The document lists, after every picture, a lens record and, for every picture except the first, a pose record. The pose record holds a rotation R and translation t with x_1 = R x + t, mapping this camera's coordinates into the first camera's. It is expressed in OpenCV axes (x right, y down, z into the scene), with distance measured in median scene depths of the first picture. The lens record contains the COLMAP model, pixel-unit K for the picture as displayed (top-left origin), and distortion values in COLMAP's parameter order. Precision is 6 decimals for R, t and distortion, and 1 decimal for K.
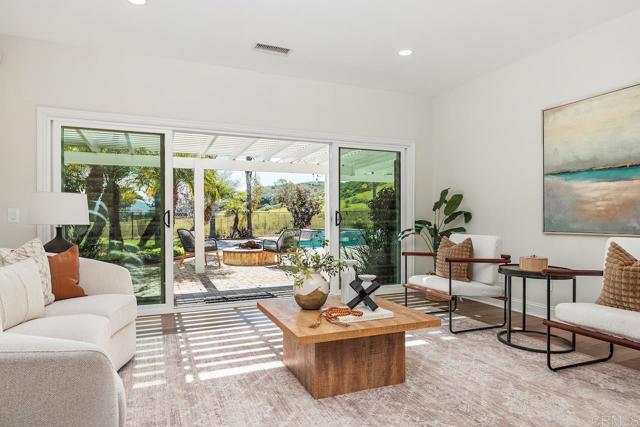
lens RADIAL K [[385.4, 0, 316.6], [0, 385.4, 224.1], [0, 0, 1]] dist [0.003597, -0.001836]
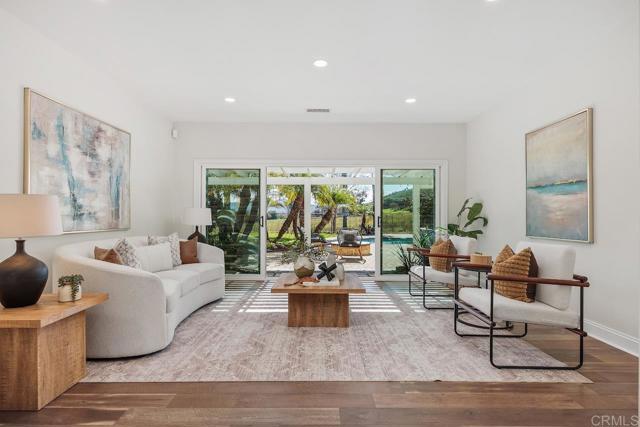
lens RADIAL K [[337.5, 0, 322.0], [0, 337.5, 216.0], [0, 0, 1]] dist [0.020257, 0.000980]
pose [[0.923173, 0.003795, -0.384365, 0.467134], [-0.010533, 0.999825, -0.015429, -0.020923], [0.384239, 0.018292, 0.923052, -0.244655]]
